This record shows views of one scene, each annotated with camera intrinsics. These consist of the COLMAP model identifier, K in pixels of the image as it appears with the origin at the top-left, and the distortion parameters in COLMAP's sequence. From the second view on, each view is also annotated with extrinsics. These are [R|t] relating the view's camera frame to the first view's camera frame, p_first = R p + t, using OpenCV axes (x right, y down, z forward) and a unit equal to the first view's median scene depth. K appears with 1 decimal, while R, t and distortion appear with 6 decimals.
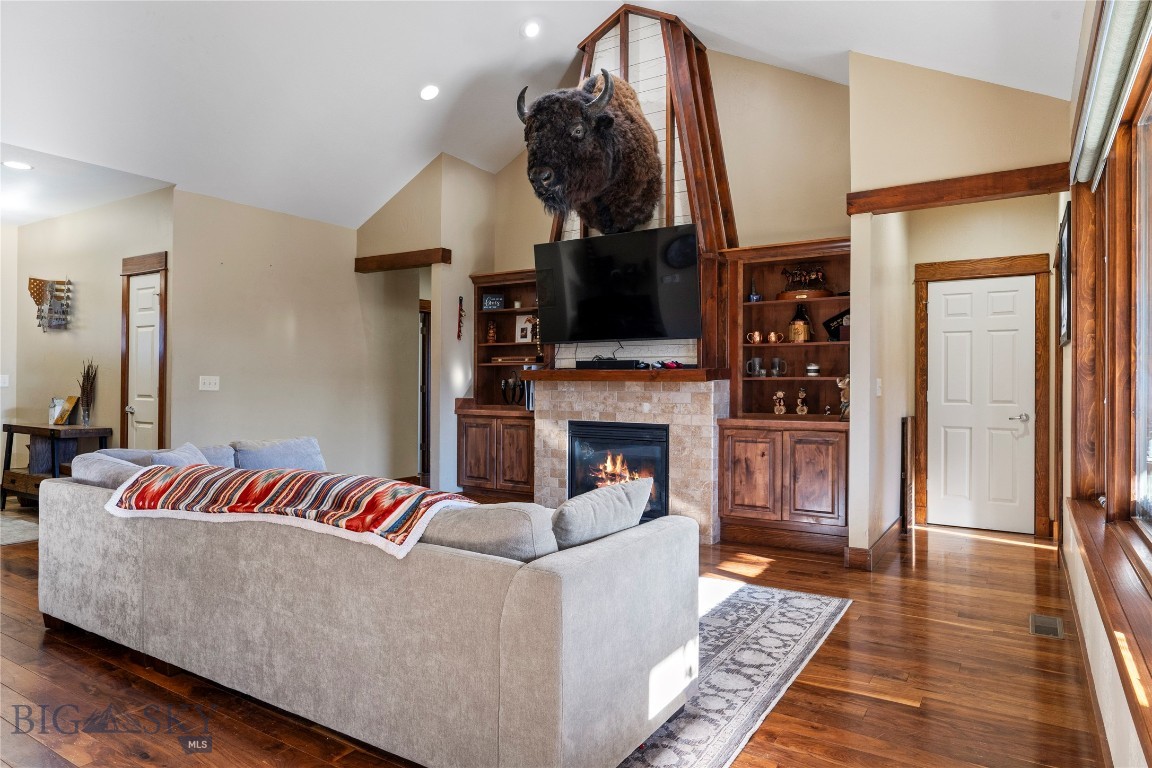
lens RADIAL K [[705.0, 0, 579.3], [0, 705.0, 375.9], [0, 0, 1]] dist [0.017209, -0.000129]
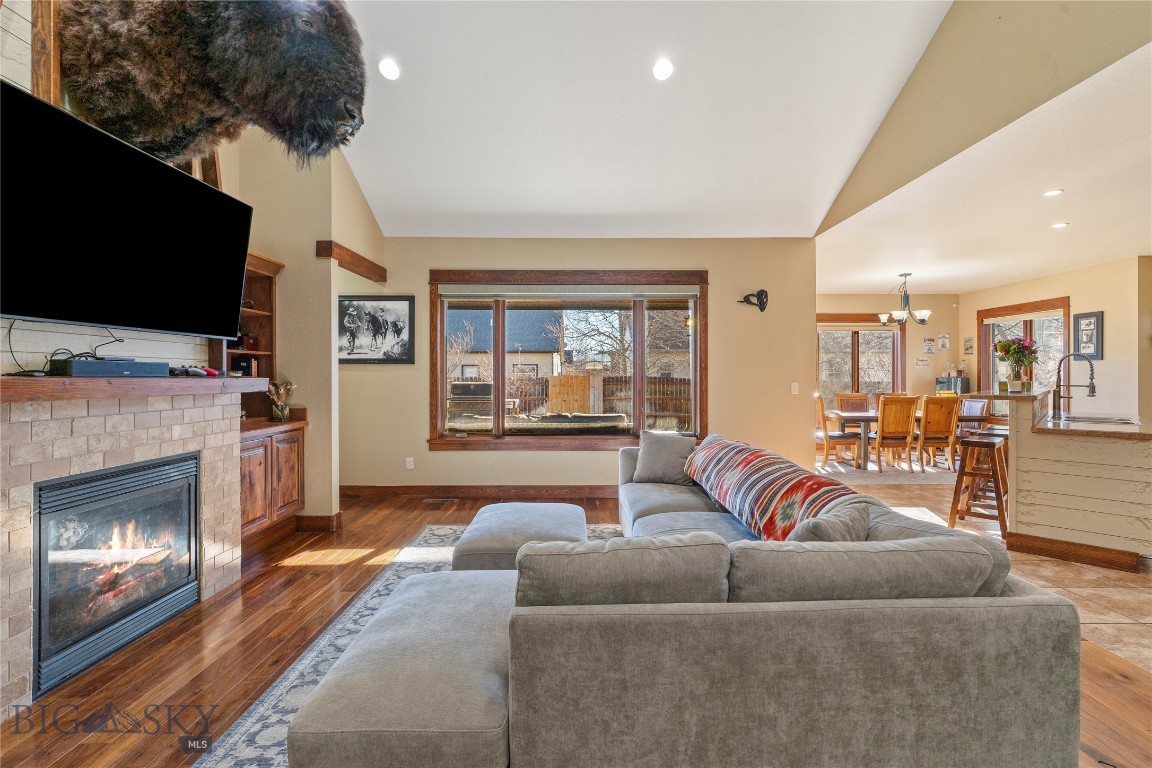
lens RADIAL K [[518.8, 0, 582.0], [0, 518.8, 375.0], [0, 0, 1]] dist [-0.005062, 0.001691]
pose [[-0.545488, -0.001153, 0.838118, -0.540604], [-0.007344, 0.999967, -0.003403, -0.011916], [-0.838086, -0.008011, -0.545479, 0.934169]]
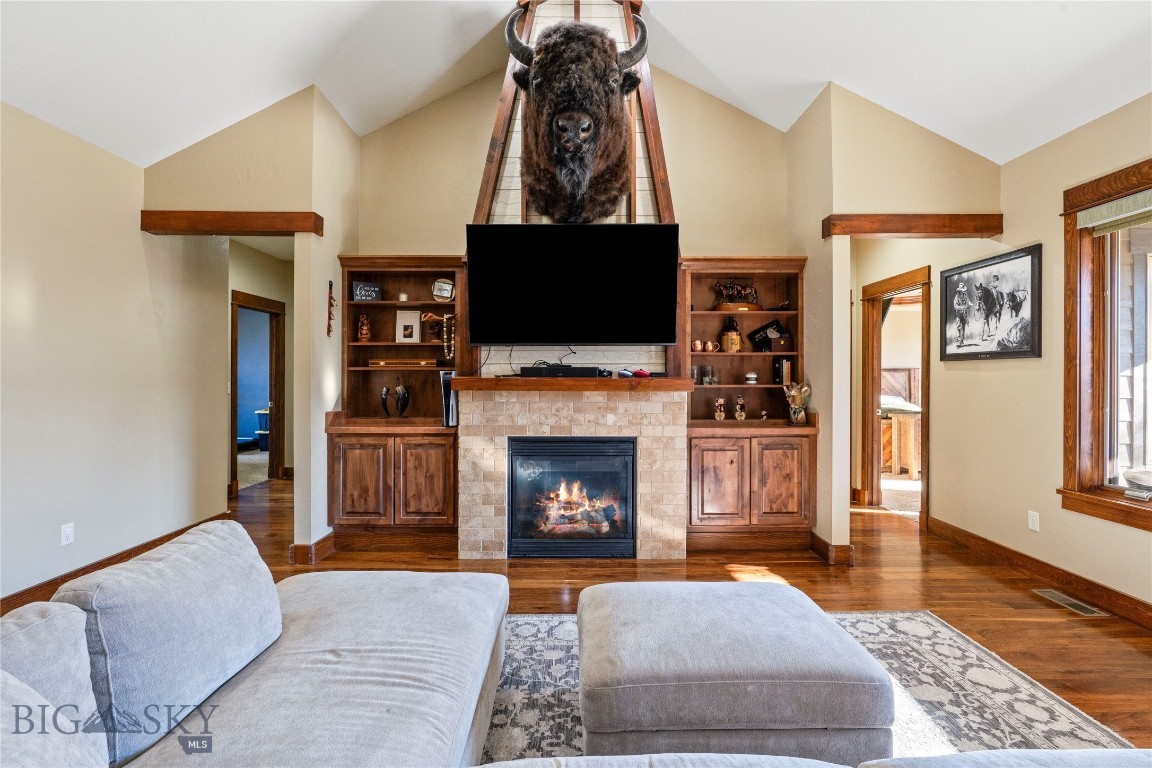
lens RADIAL K [[518.8, 0, 576.0], [0, 518.8, 376.1], [0, 0, 1]] dist [-0.005062, 0.001691]
pose [[0.839118, -0.001867, 0.543946, -0.304805], [-0.002991, 0.999963, 0.008046, -0.015980], [-0.543941, -0.008378, 0.839082, 0.455841]]
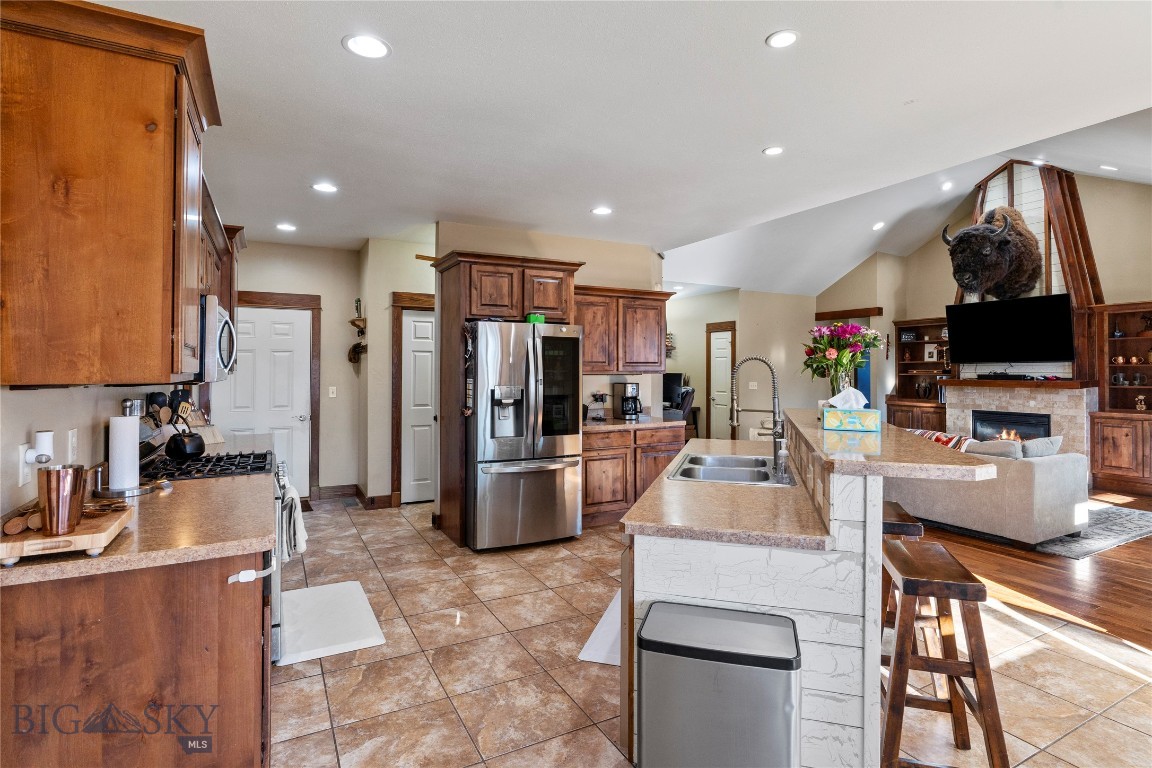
lens RADIAL K [[580.1, 0, 583.6], [0, 580.1, 360.4], [0, 0, 1]] dist [0.003868, 0.000952]
pose [[0.876371, -0.011315, -0.481503, -0.166620], [0.006167, 0.999906, -0.012274, -0.045217], [0.481596, 0.007787, 0.876358, -0.690945]]
